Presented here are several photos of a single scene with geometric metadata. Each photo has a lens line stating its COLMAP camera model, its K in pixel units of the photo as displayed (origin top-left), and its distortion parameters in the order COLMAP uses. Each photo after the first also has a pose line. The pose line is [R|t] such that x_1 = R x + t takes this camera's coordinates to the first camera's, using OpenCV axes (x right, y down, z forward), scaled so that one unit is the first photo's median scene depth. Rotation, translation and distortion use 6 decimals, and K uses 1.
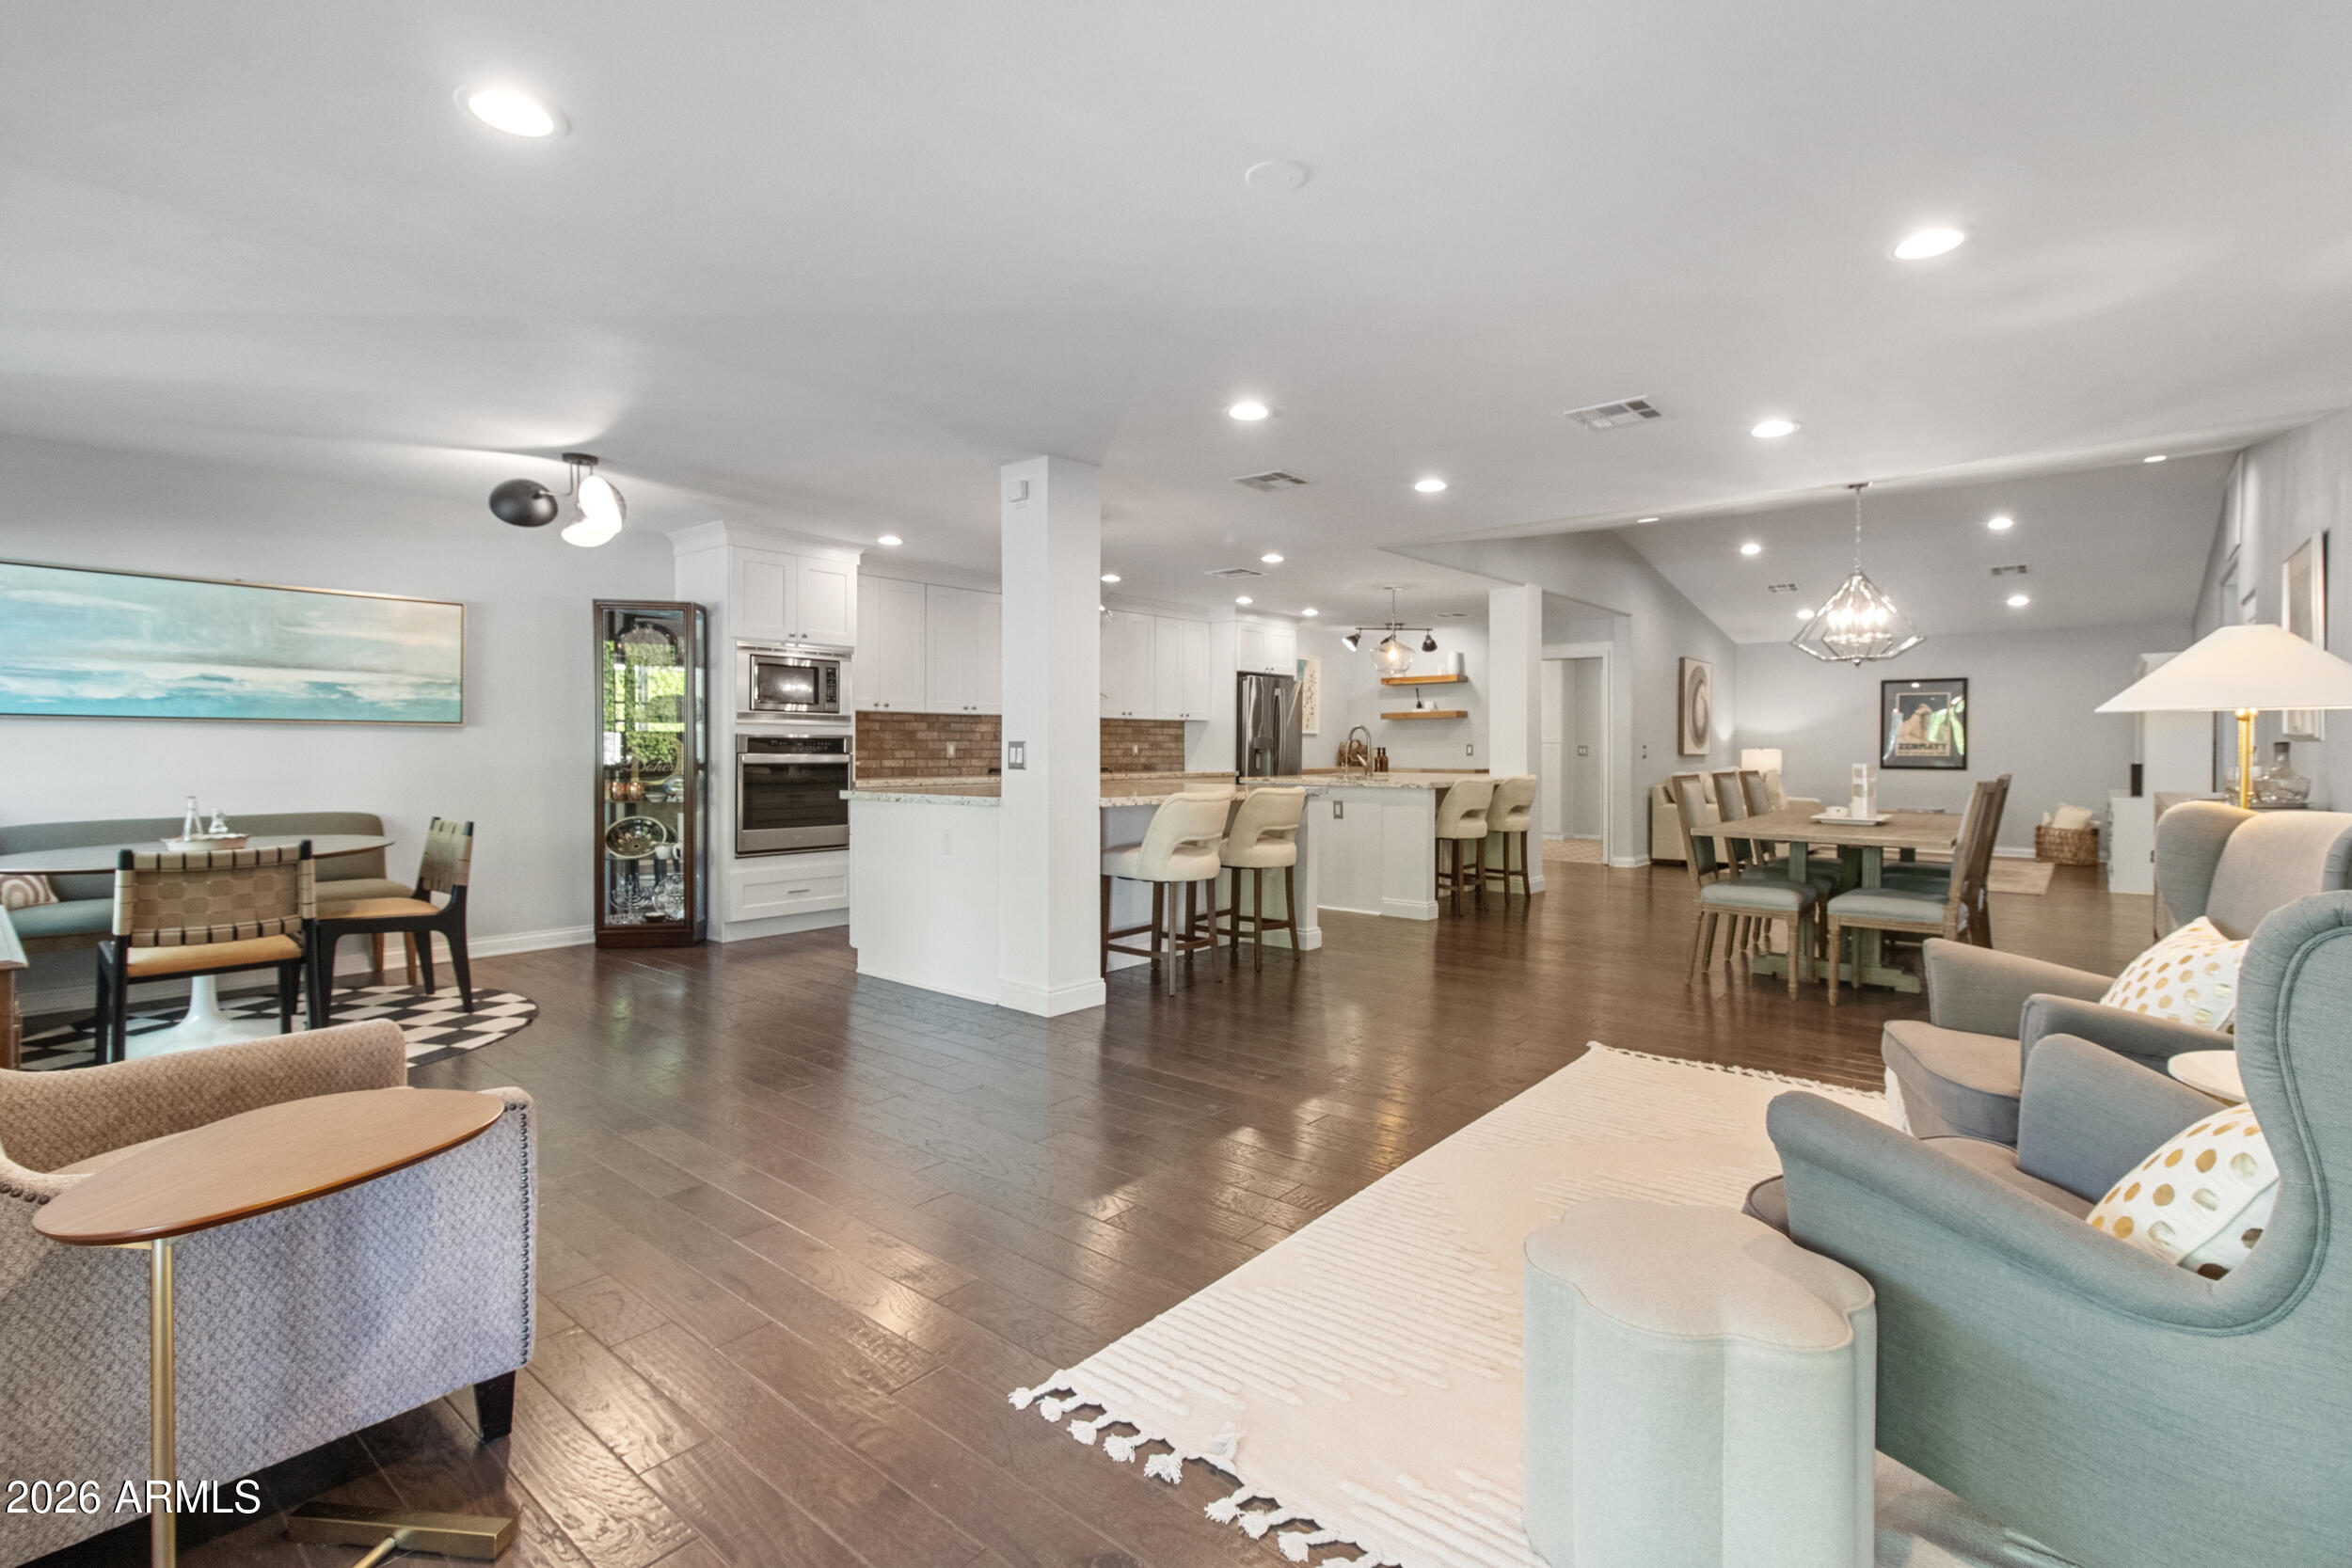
lens RADIAL K [[1102.3, 0, 1171.9], [0, 1102.3, 736.5], [0, 0, 1]] dist [0.010721, 0.000292]
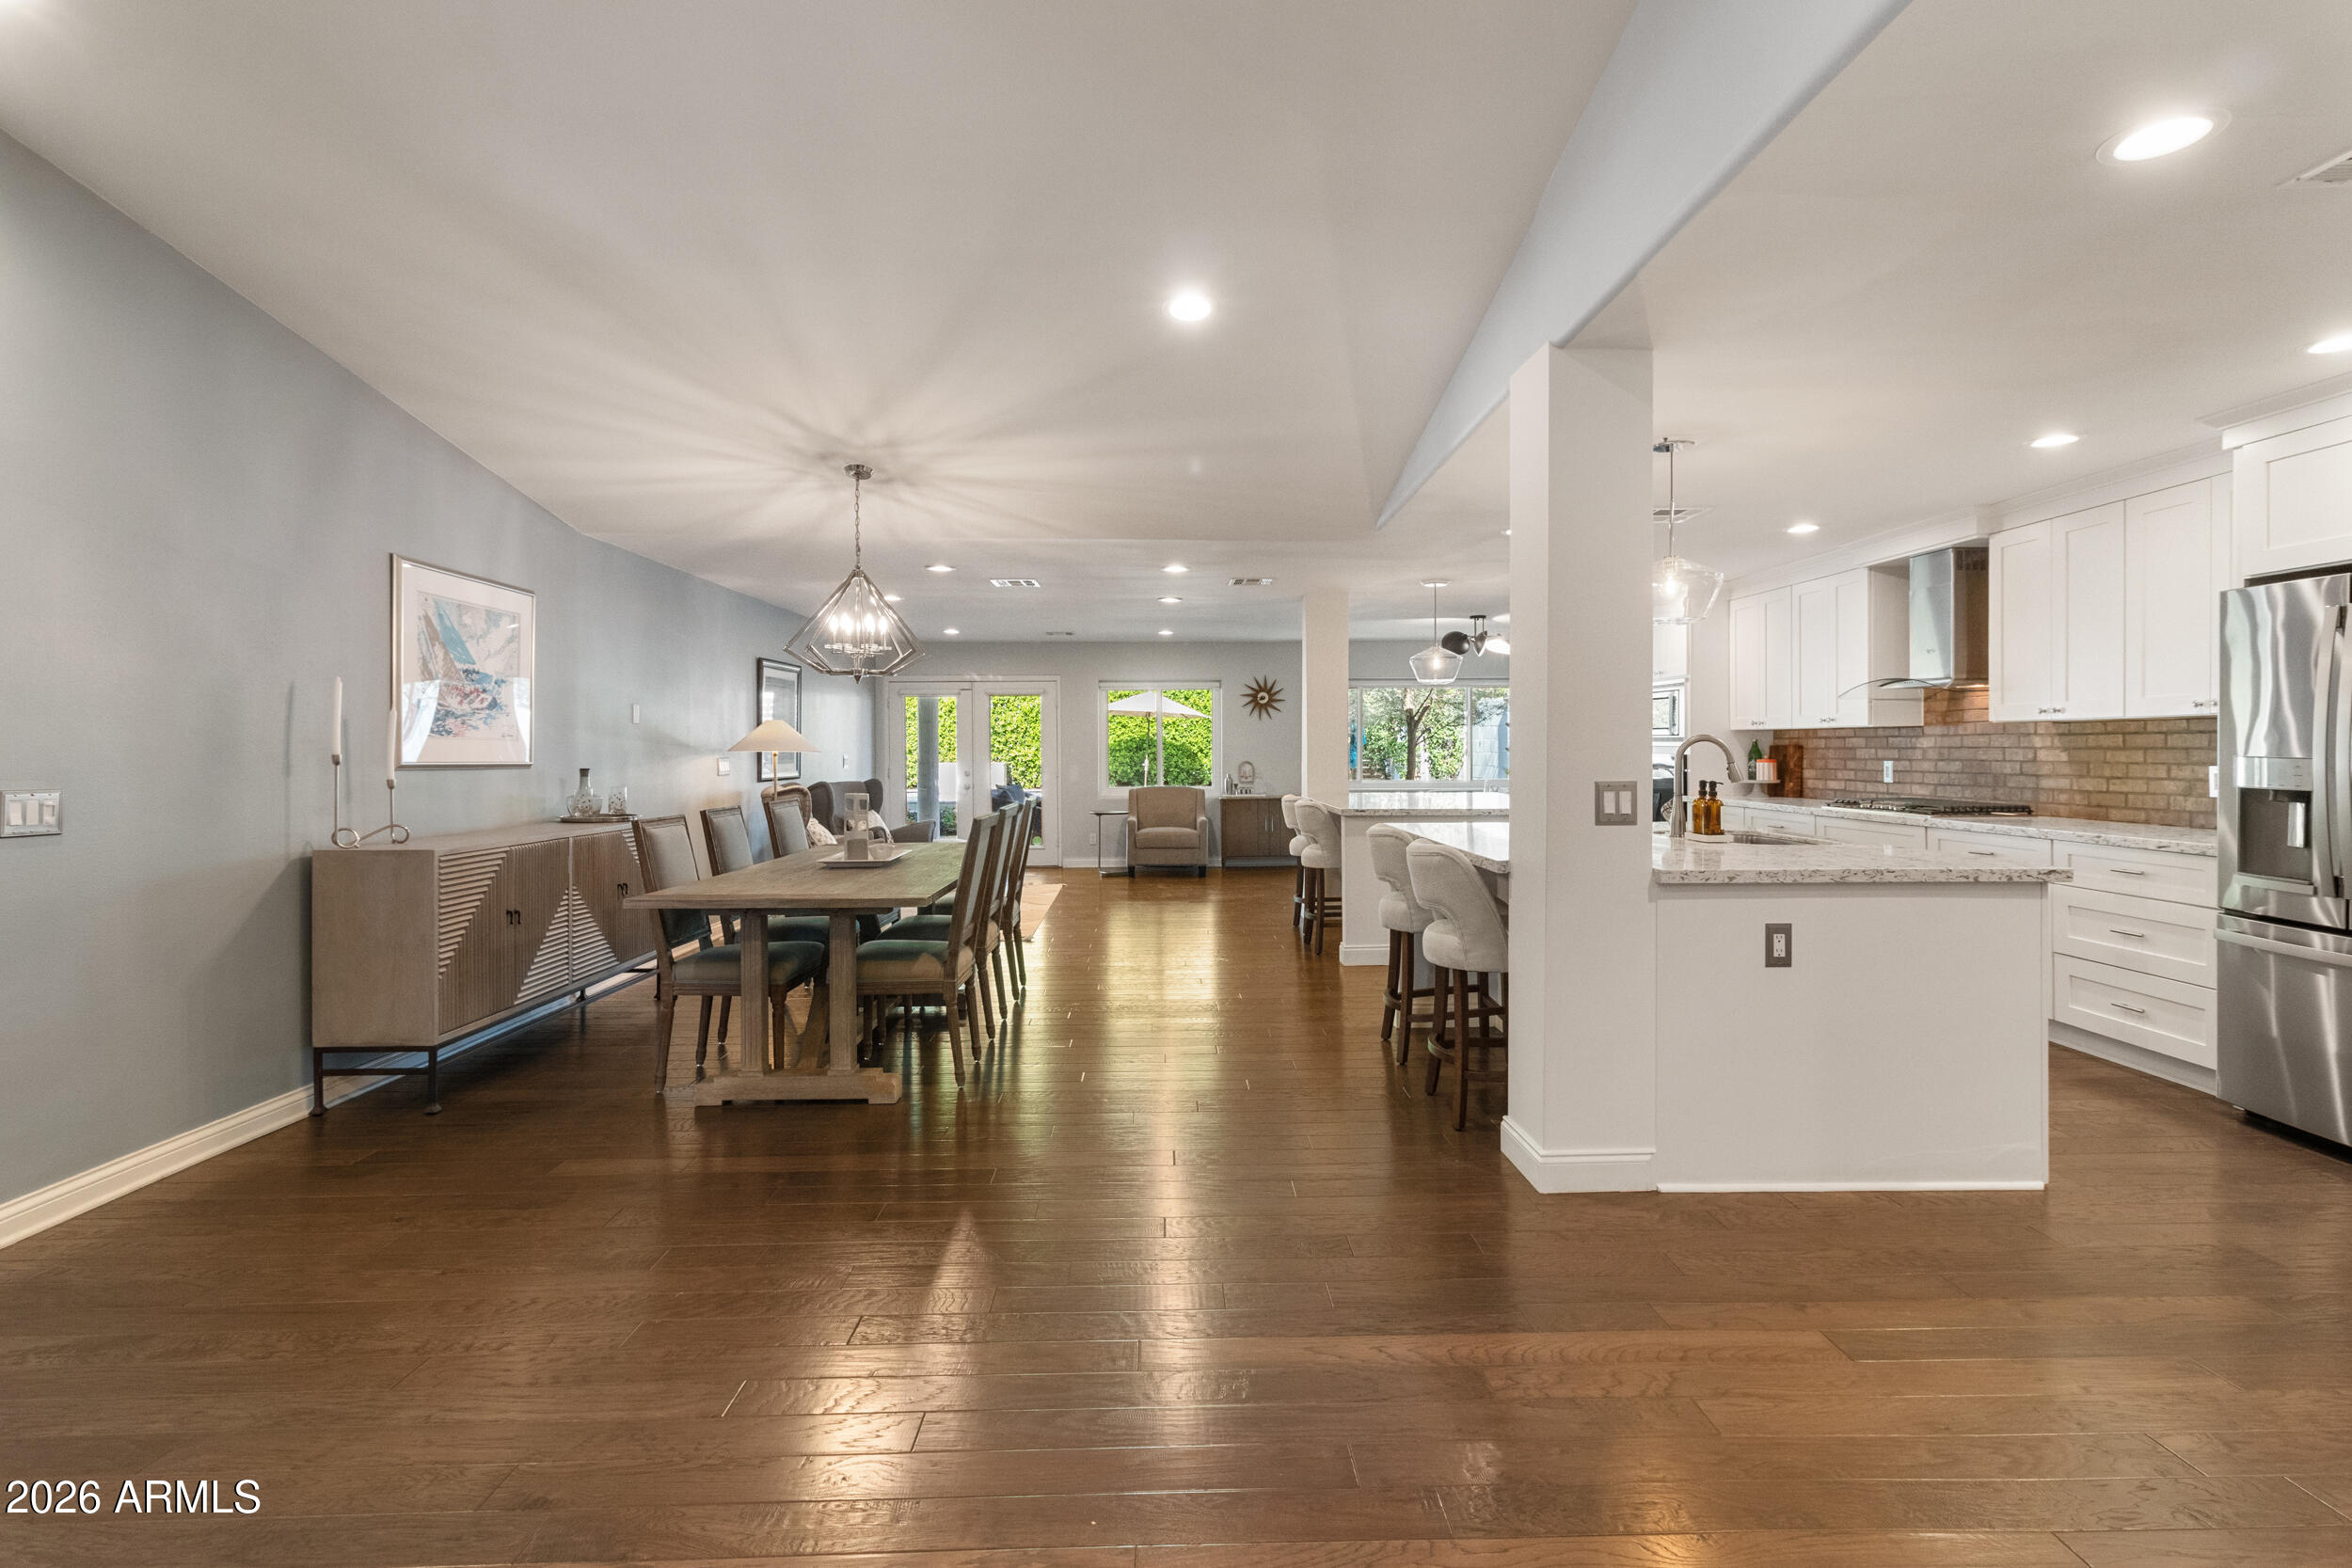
lens RADIAL K [[1125.8, 0, 1193.4], [0, 1125.8, 750.8], [0, 0, 1]] dist [0.004186, 0.000377]
pose [[-0.739904, 0.001139, -0.672711, 1.034219], [0.006540, 0.999963, -0.005501, -0.002103], [0.672681, -0.008470, -0.739885, 1.839168]]
